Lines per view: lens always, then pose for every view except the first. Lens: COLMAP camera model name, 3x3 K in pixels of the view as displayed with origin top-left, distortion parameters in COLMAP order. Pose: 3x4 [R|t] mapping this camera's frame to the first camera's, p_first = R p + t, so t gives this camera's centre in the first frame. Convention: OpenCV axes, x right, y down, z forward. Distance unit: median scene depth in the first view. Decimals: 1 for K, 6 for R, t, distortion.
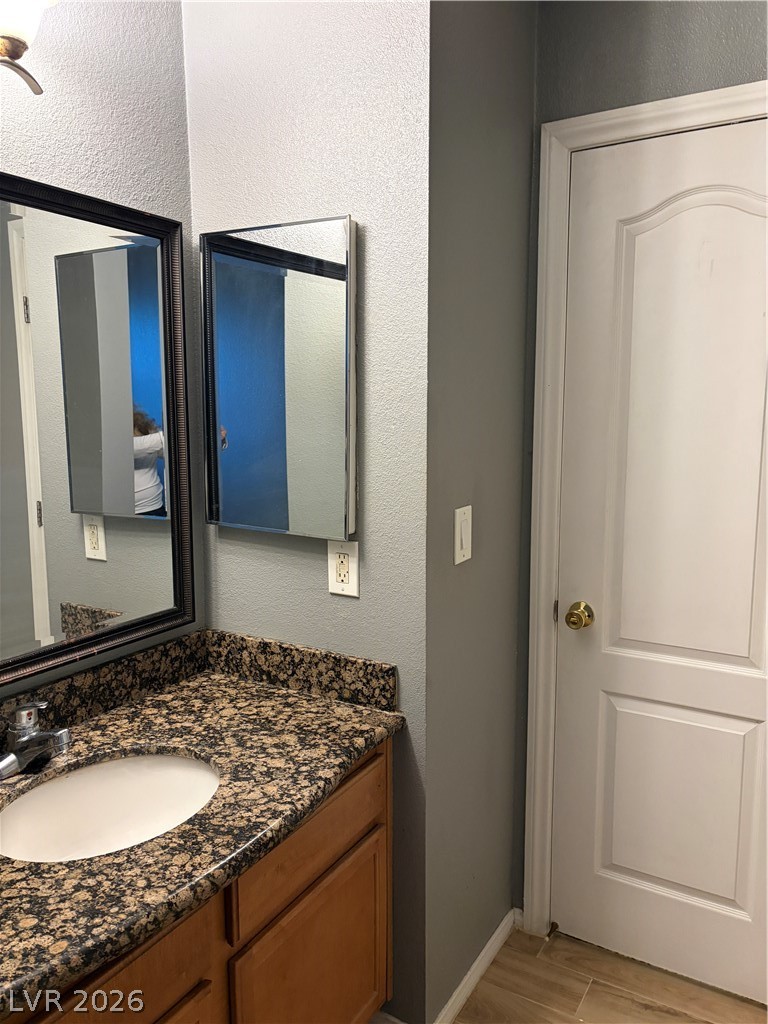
lens RADIAL K [[778.6, 0, 384.0], [0, 778.6, 512.0], [0, 0, 1]] dist [0.064320, -0.062907]
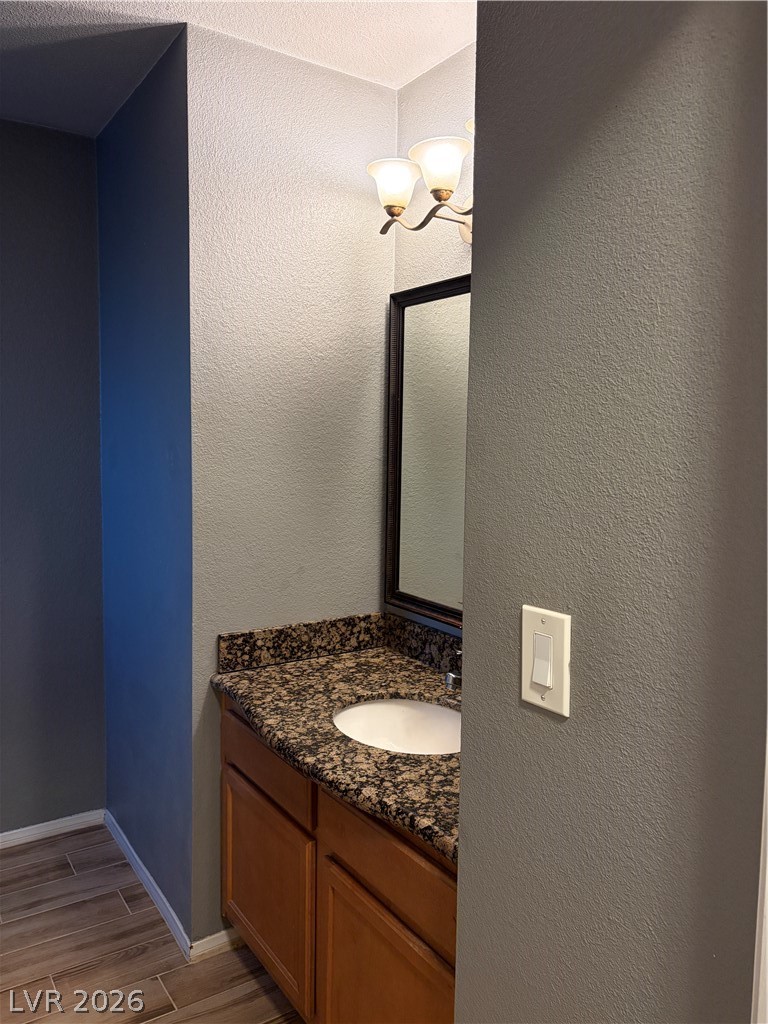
lens RADIAL K [[778.6, 0, 384.0], [0, 778.6, 512.0], [0, 0, 1]] dist [0.064320, -0.062907]
pose [[-0.429451, 0.091755, -0.898417, 0.910103], [-0.134656, 0.977198, 0.164168, -0.221691], [0.892995, 0.191479, -0.407304, 1.534937]]
